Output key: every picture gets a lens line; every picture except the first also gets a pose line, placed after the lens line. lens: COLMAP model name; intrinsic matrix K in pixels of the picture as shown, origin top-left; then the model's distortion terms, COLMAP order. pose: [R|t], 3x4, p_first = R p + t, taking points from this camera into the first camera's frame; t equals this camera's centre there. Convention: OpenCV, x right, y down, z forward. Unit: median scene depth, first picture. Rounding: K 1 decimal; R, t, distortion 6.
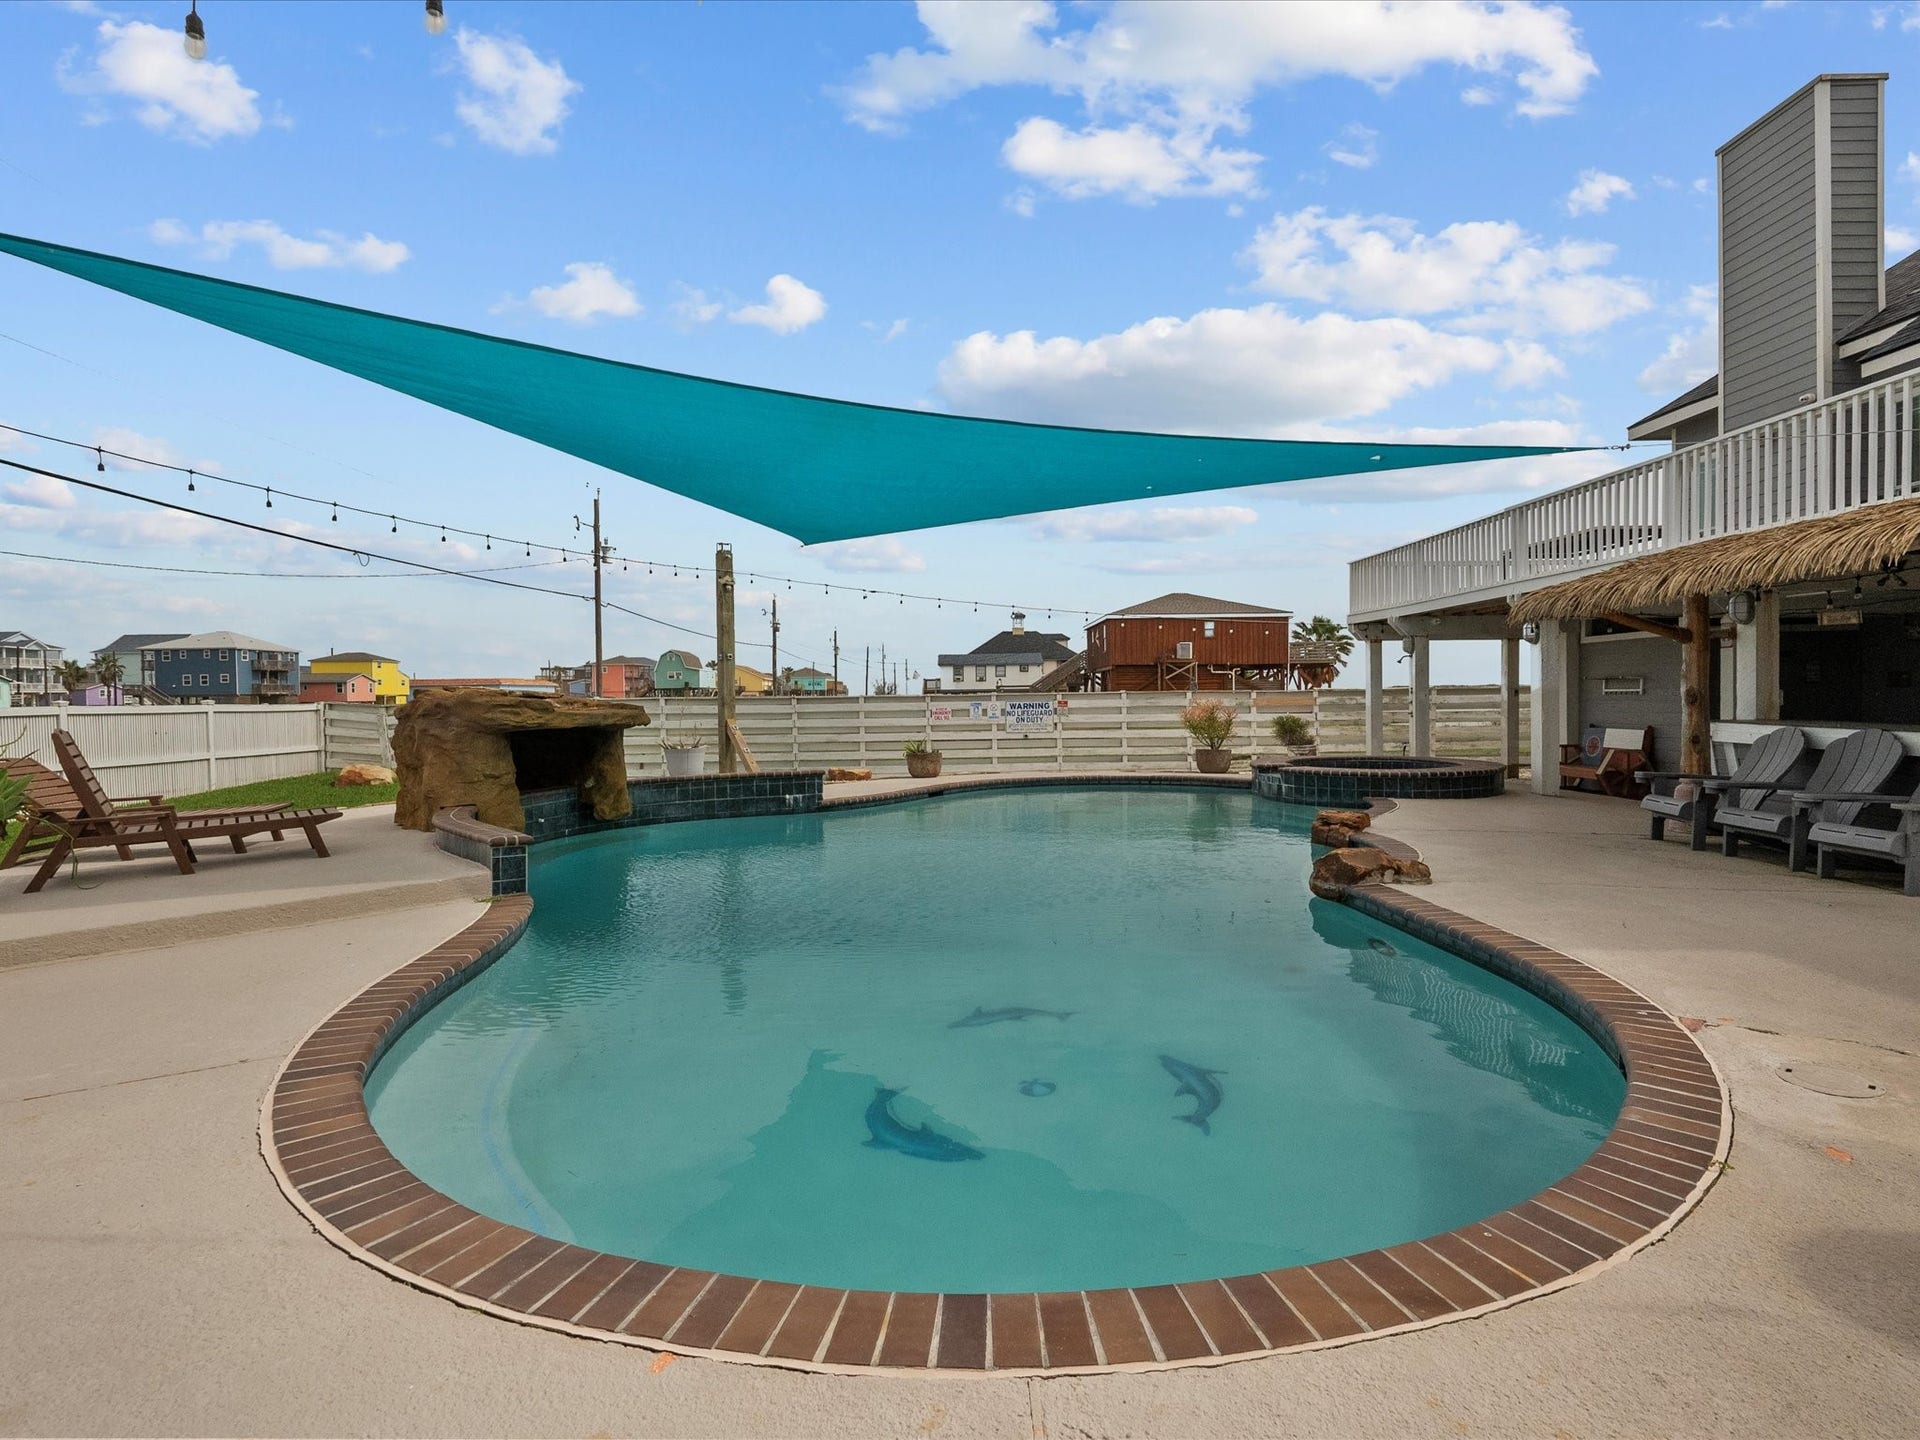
lens RADIAL K [[951.2, 0, 955.4], [0, 951.2, 716.0], [0, 0, 1]] dist [-0.008846, 0.000120]
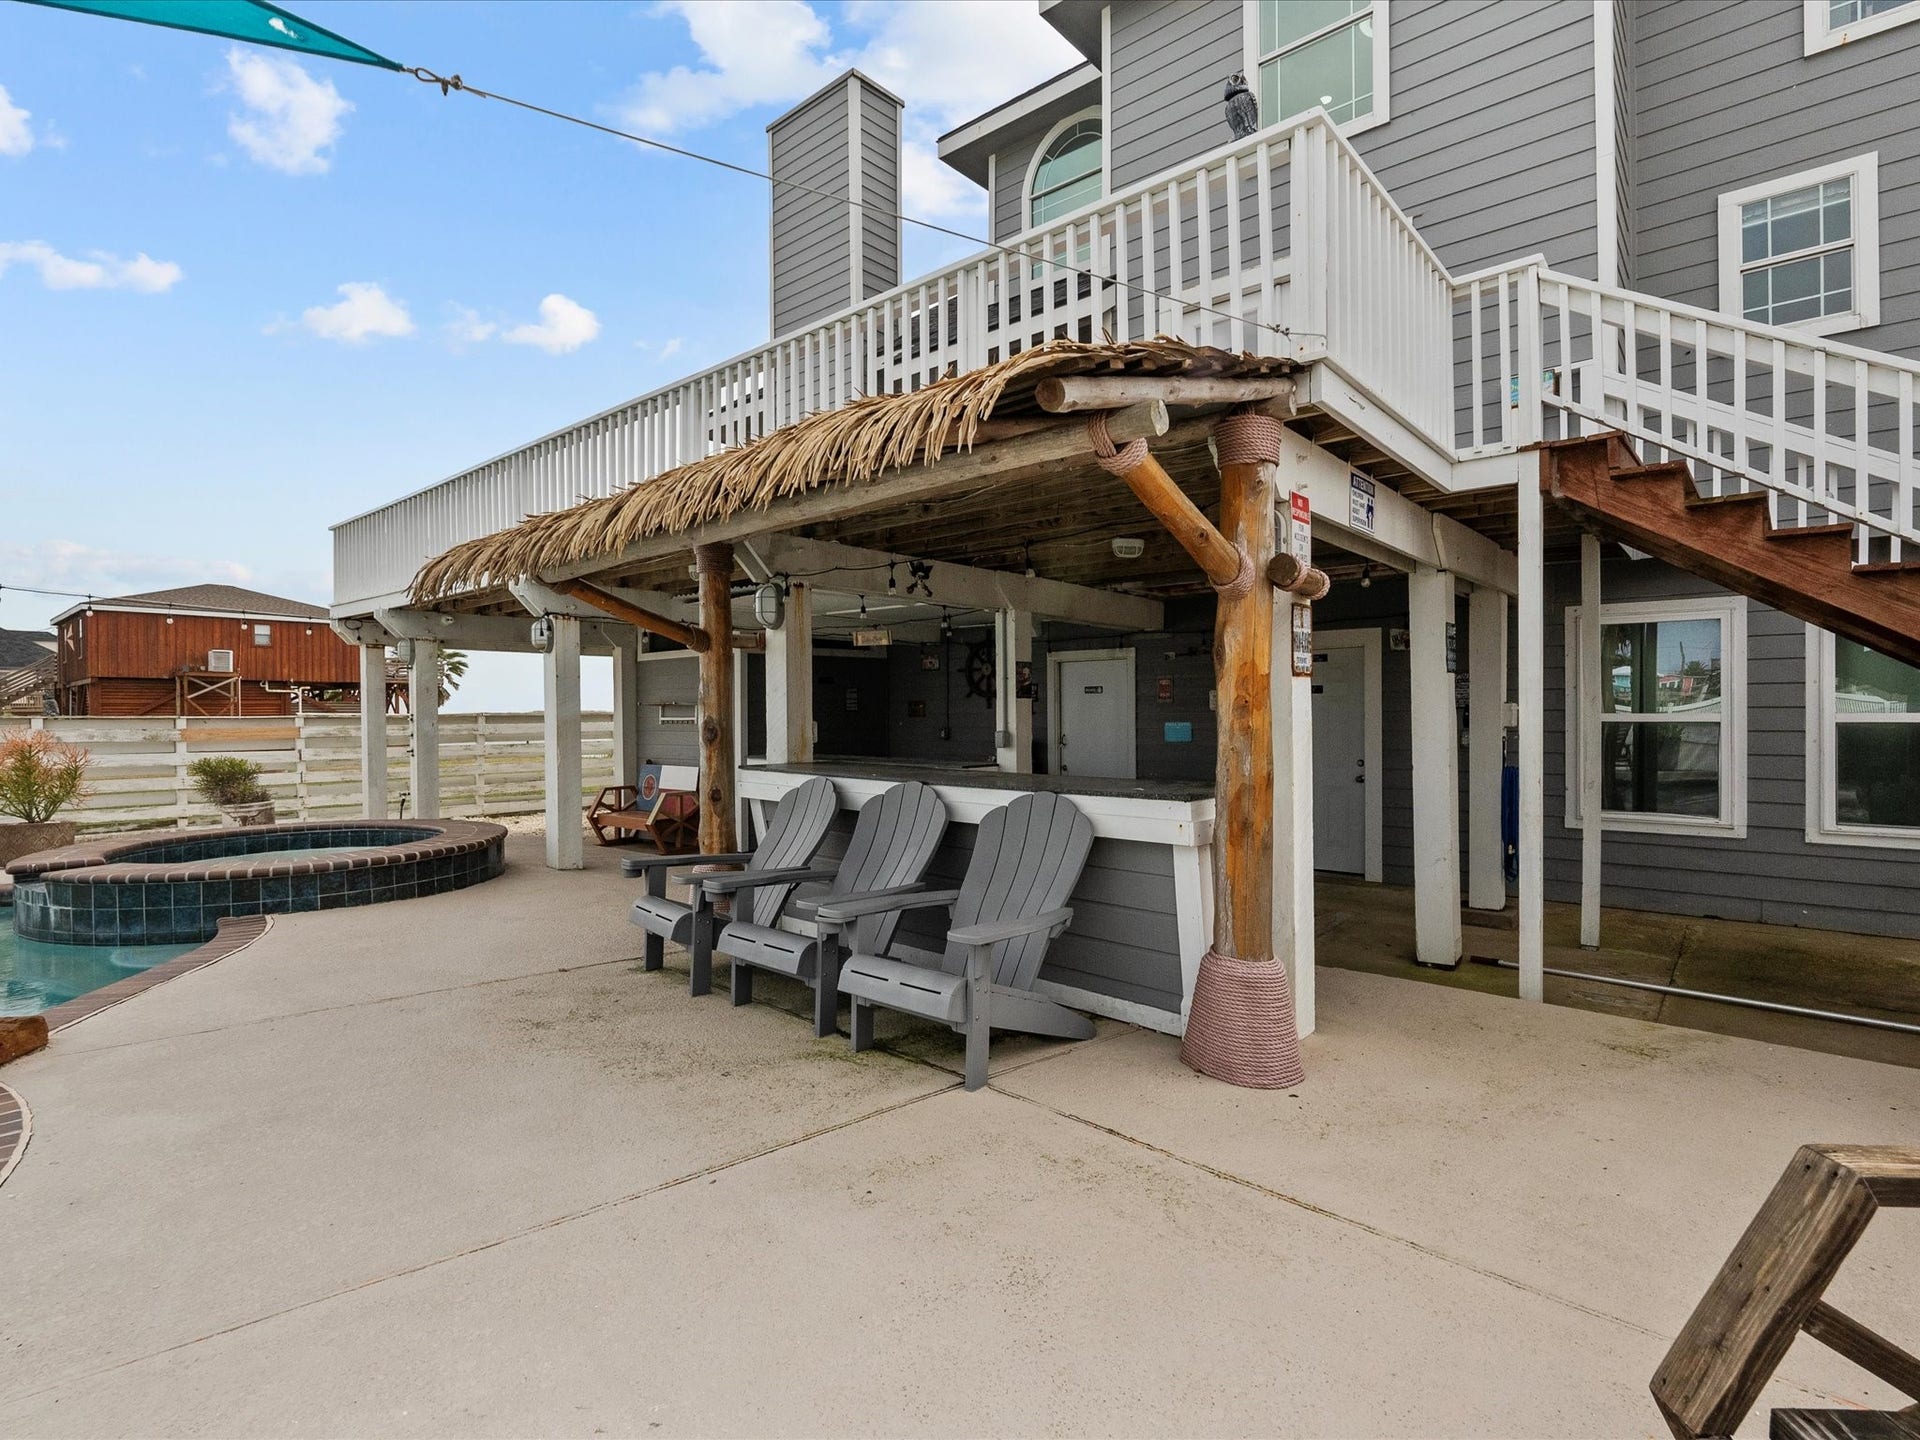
lens RADIAL K [[941.4, 0, 960.0], [0, 941.4, 720.0], [0, 0, 1]] dist [-0.006374, 0.000426]
pose [[0.662631, 0.002753, 0.748941, 0.297807], [0.013760, 0.999780, -0.015849, -0.011734], [-0.748819, 0.020807, 0.662448, 0.320073]]
